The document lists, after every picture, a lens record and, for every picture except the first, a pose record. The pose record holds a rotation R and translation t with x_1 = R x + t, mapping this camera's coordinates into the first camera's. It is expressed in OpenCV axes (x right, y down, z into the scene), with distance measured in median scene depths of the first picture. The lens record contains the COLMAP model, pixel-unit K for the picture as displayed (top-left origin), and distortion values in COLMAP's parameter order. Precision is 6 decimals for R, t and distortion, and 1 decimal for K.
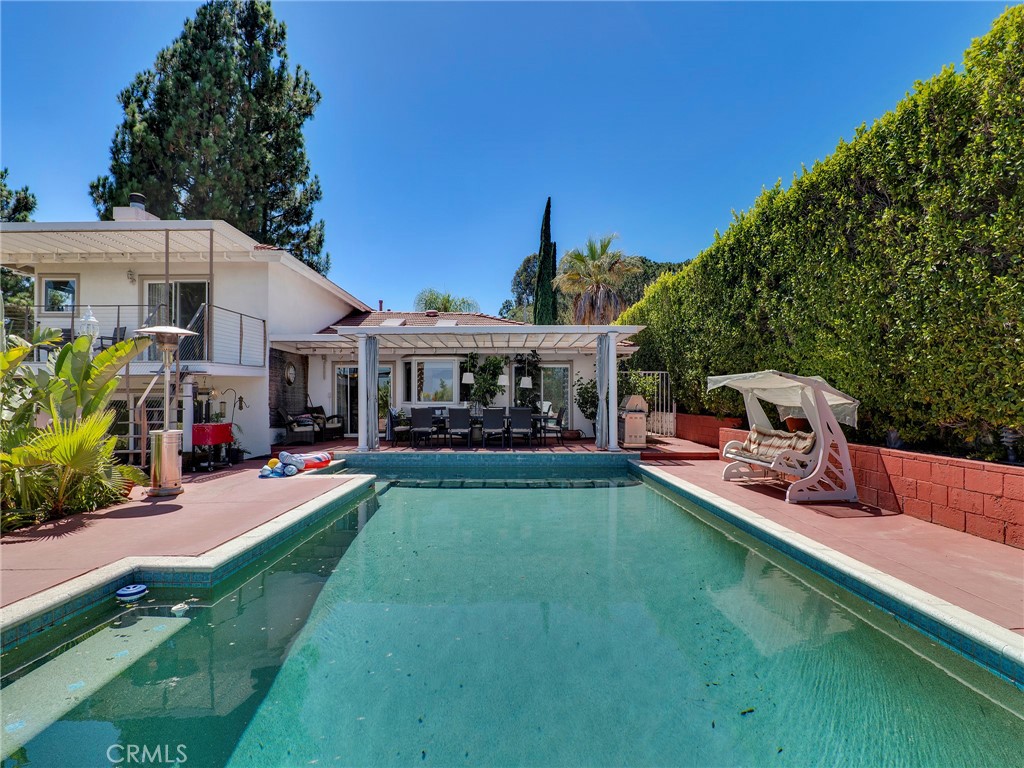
lens RADIAL K [[487.9, 0, 522.7], [0, 487.9, 400.5], [0, 0, 1]] dist [-0.018126, 0.005606]
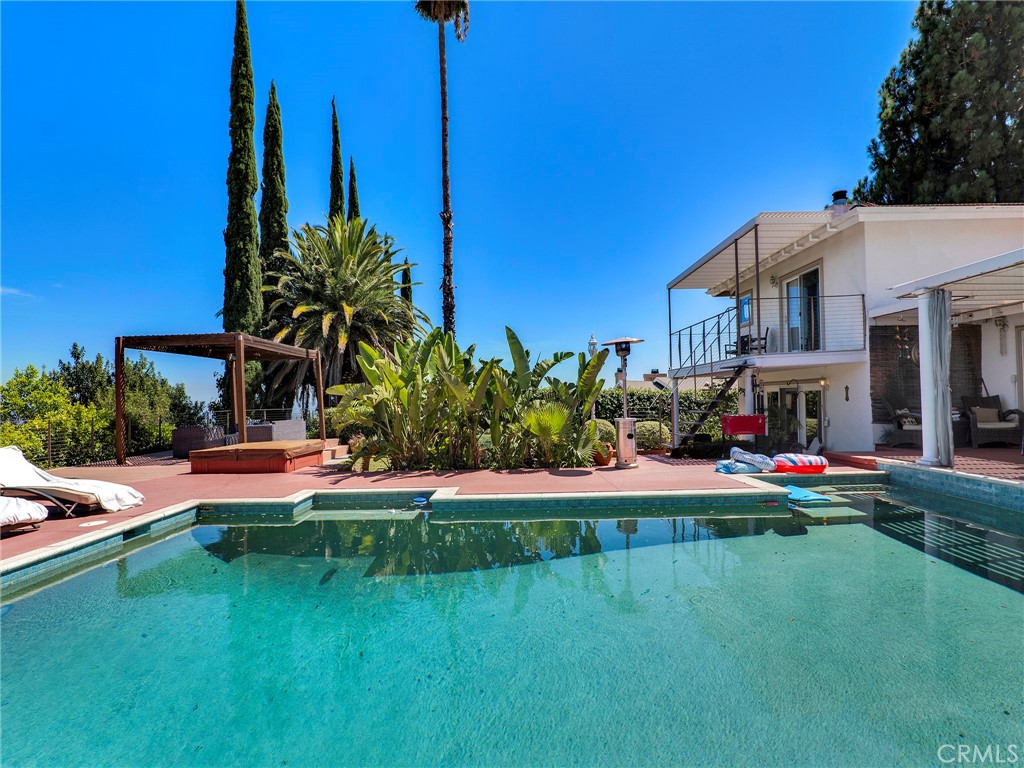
lens RADIAL K [[487.9, 0, 515.6], [0, 487.9, 387.1], [0, 0, 1]] dist [-0.018126, 0.005606]
pose [[-0.018481, -0.021982, -0.999588, 0.291165], [0.020344, 0.999543, -0.022357, 0.001333], [0.999622, -0.020749, -0.018026, 0.383590]]
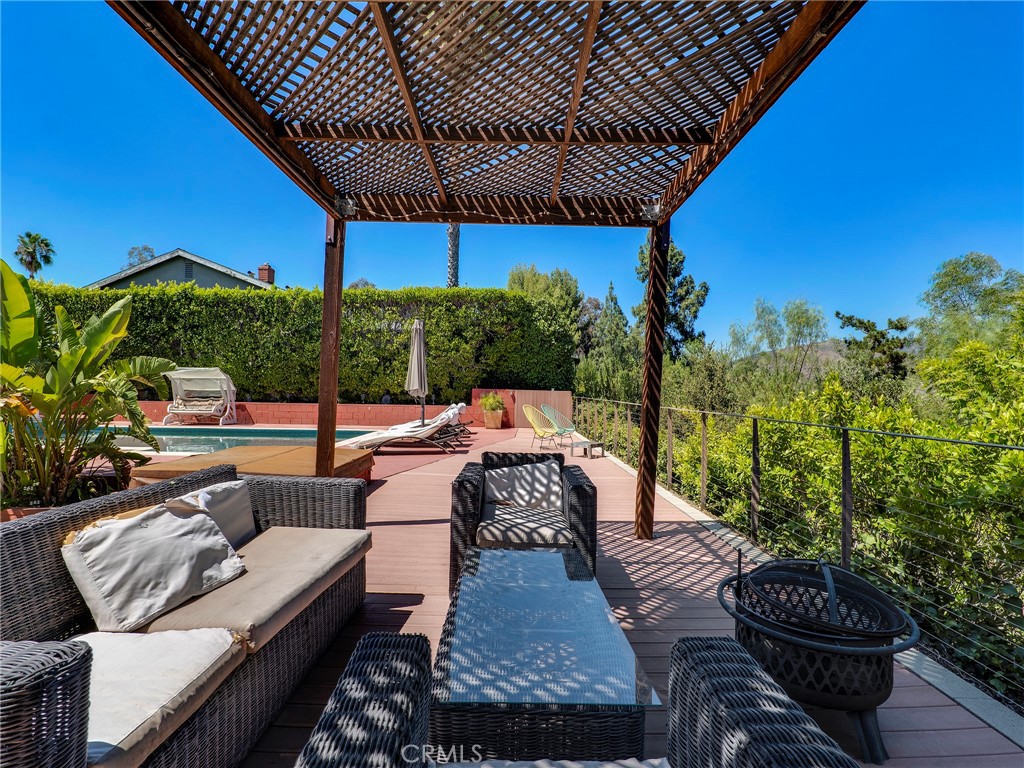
lens RADIAL K [[487.9, 0, 511.3], [0, 487.9, 385.7], [0, 0, 1]] dist [-0.018126, 0.005606]
pose [[0.018271, 0.003583, 0.999827, -0.880799], [-0.013938, 0.999897, -0.003329, -0.003155], [-0.999736, -0.013875, 0.018319, -0.248523]]
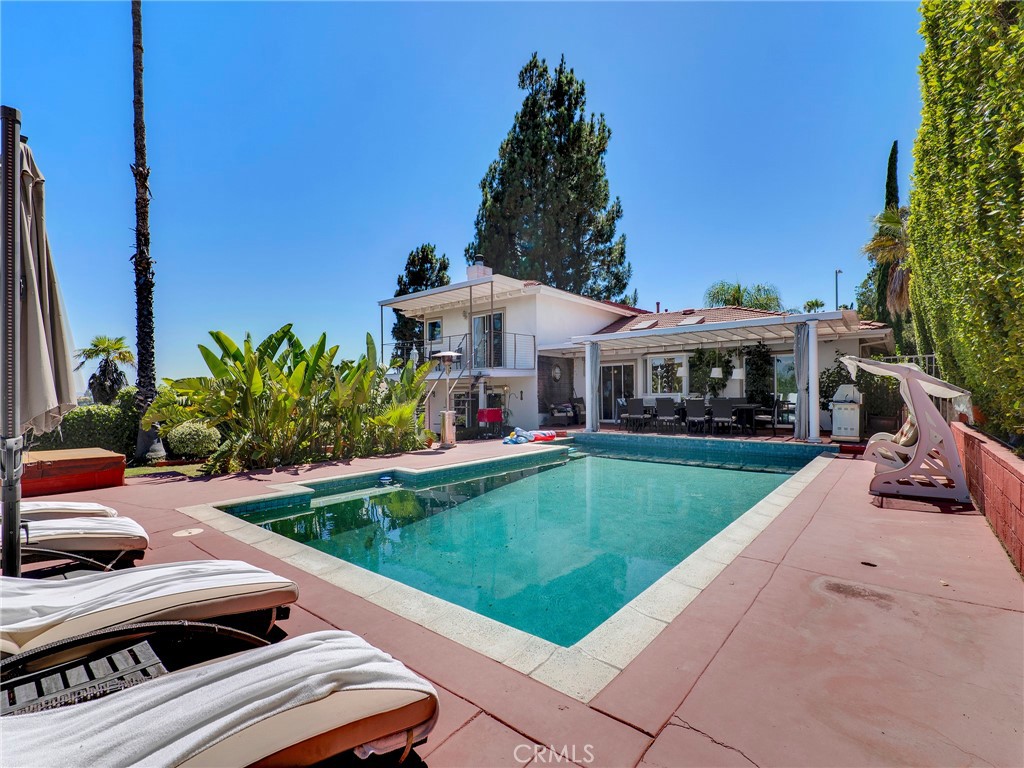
lens RADIAL K [[487.9, 0, 524.3], [0, 487.9, 399.3], [0, 0, 1]] dist [-0.018126, 0.005606]
pose [[0.775594, 0.000310, -0.631232, 0.306098], [0.009382, 0.999884, 0.012018, 0.000272], [0.631163, -0.015243, 0.775501, -0.098932]]
